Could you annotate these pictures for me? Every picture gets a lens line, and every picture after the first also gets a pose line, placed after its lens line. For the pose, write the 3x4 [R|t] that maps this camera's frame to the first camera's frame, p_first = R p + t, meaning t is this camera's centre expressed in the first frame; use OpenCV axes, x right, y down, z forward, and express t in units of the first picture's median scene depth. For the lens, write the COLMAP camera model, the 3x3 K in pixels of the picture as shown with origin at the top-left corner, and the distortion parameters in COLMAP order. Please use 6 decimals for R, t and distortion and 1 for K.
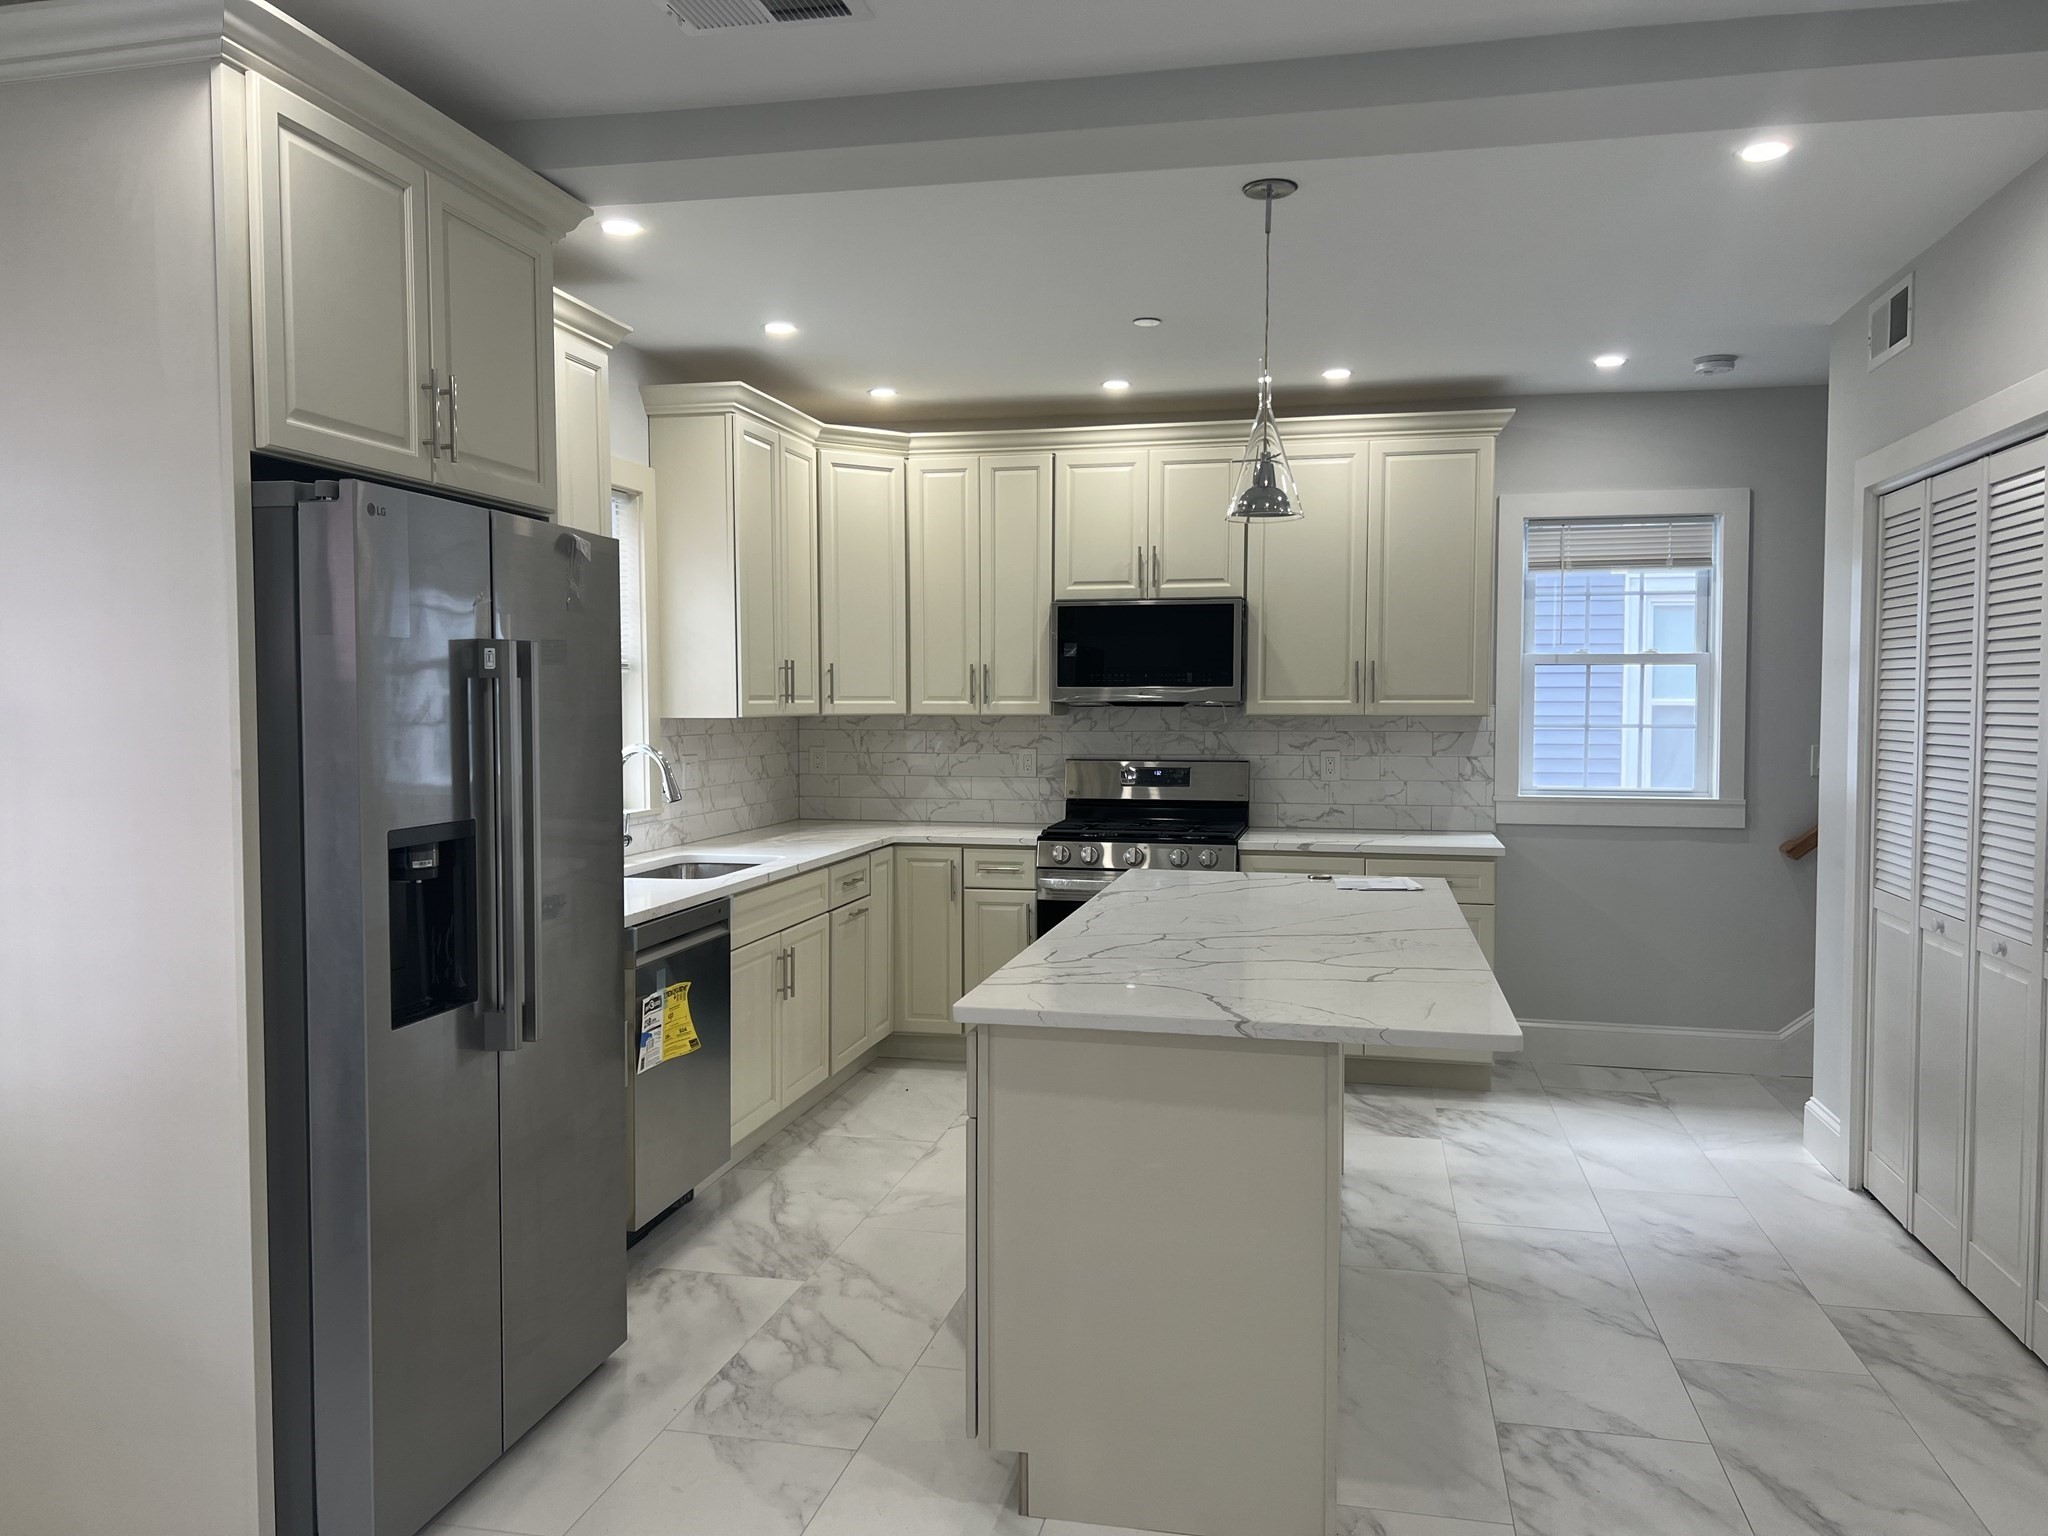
lens RADIAL K [[1527.1, 0, 1014.2], [0, 1527.1, 776.9], [0, 0, 1]] dist [0.063810, -0.072753]
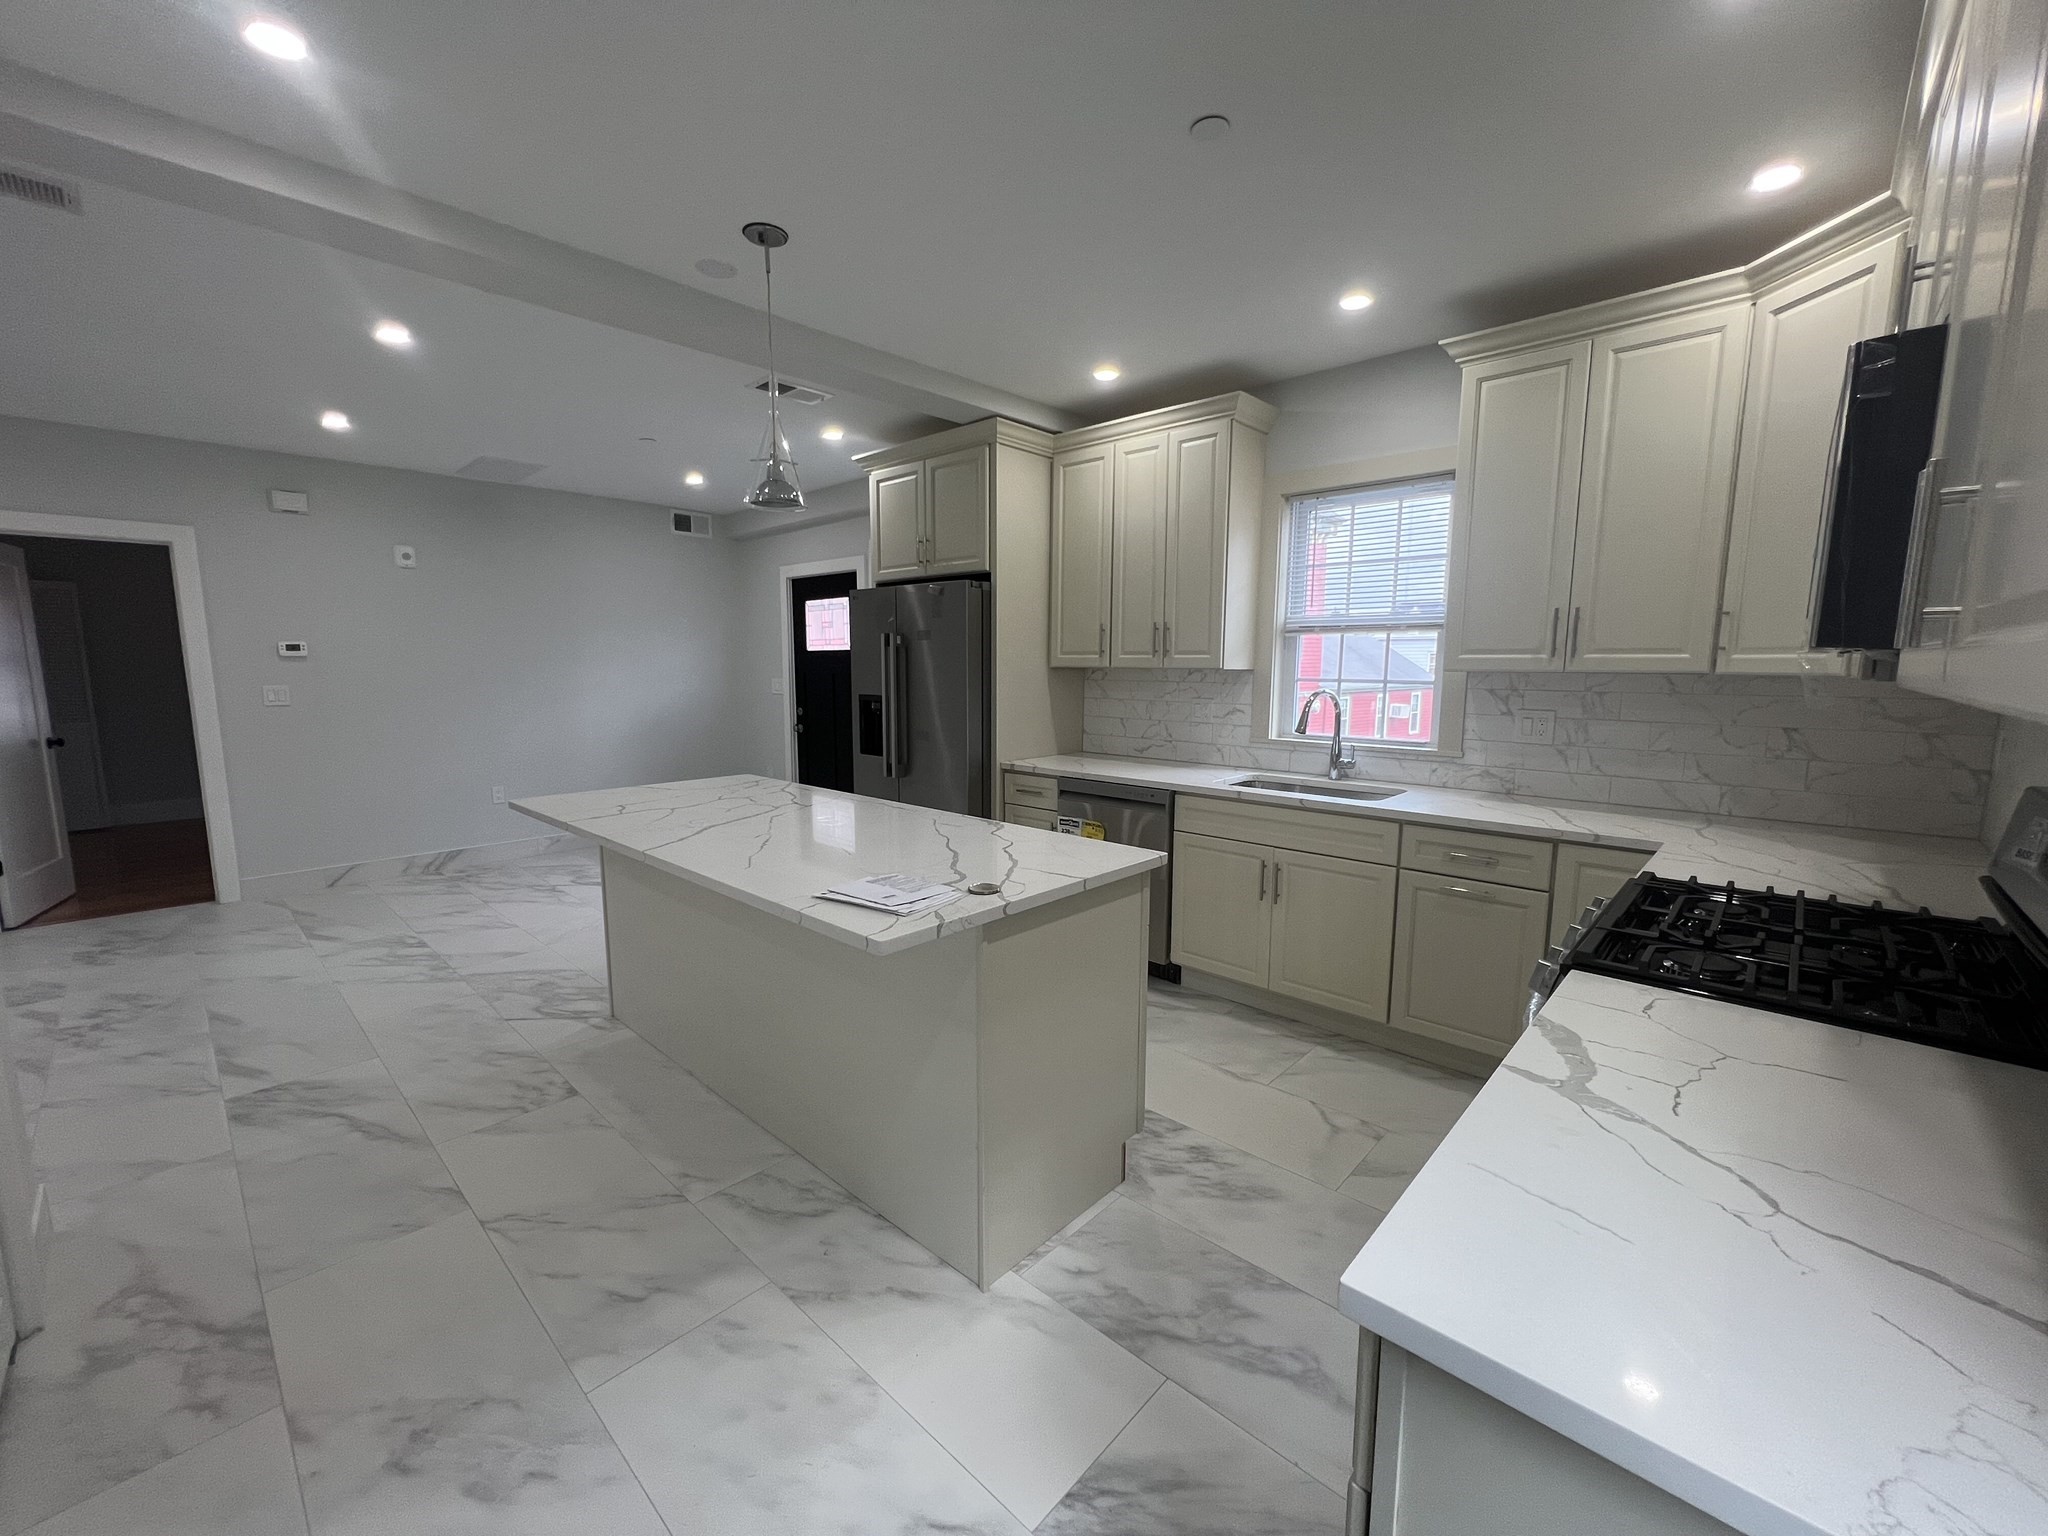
lens RADIAL K [[823.9, 0, 1024.3], [0, 823.9, 772.3], [0, 0, 1]] dist [-0.002328, 0.000442]
pose [[-0.505706, 0.112862, -0.855291, 0.469455], [-0.047720, 0.986228, 0.158356, -0.047843], [0.861385, 0.120896, -0.493356, 1.078911]]
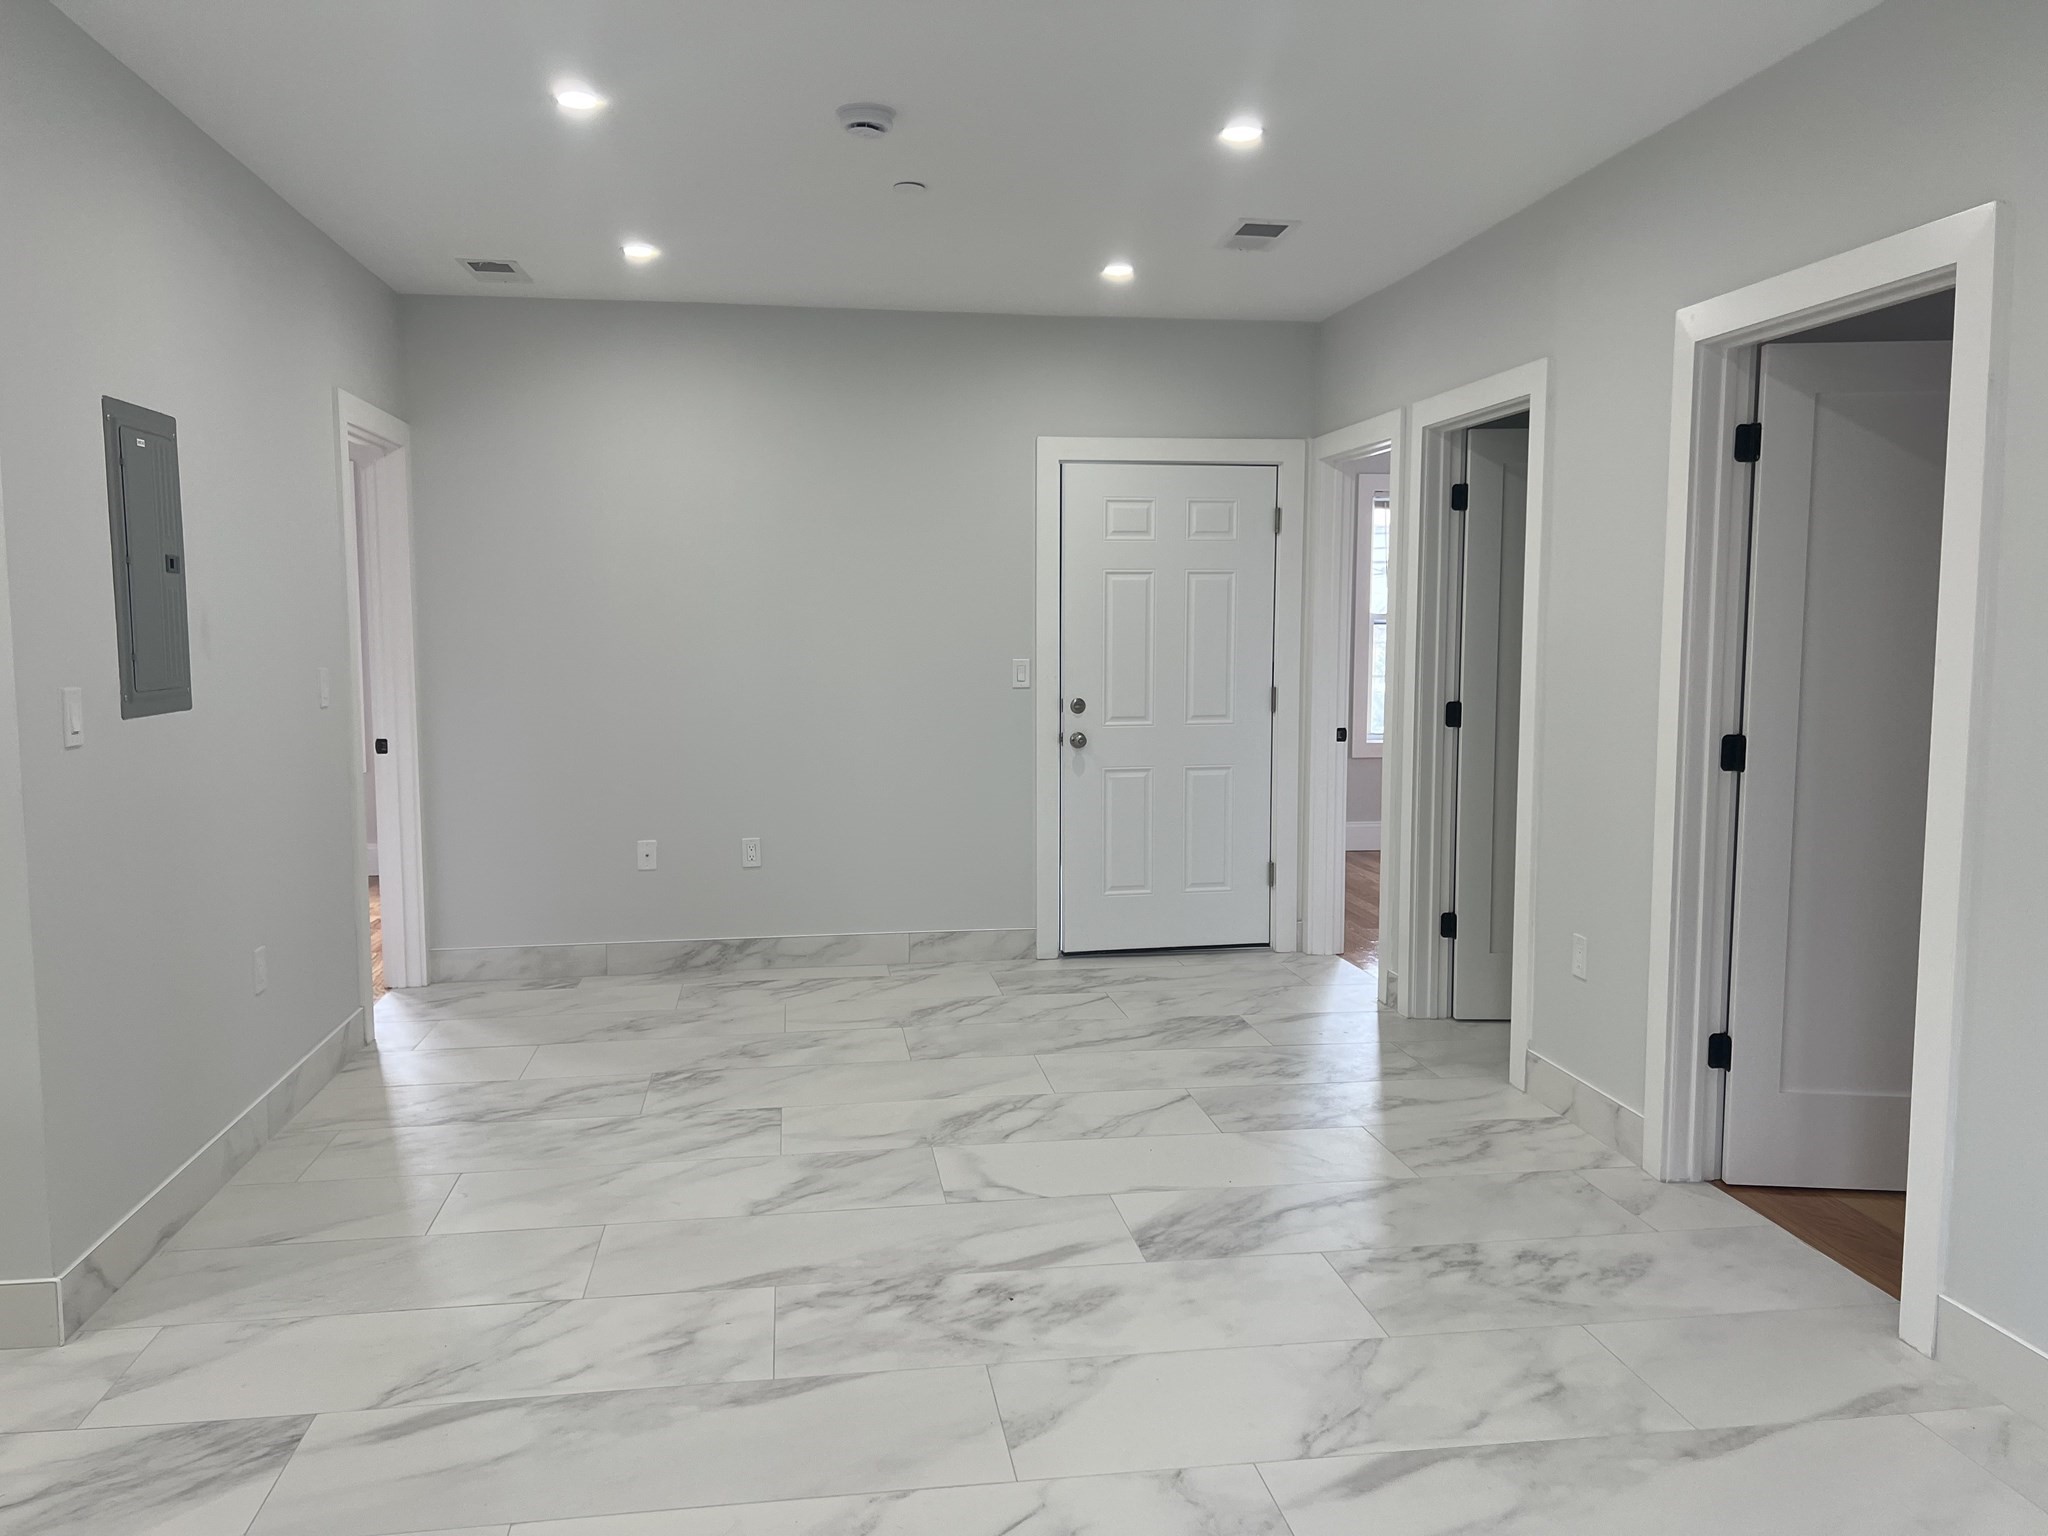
lens RADIAL K [[1527.1, 0, 1014.2], [0, 1527.1, 776.9], [0, 0, 1]] dist [0.063810, -0.072753]
pose [[-0.353485, -0.095735, 0.930529, -0.261338], [0.052244, 0.991176, 0.121821, -0.012010], [-0.933980, 0.091676, -0.345364, 0.354792]]
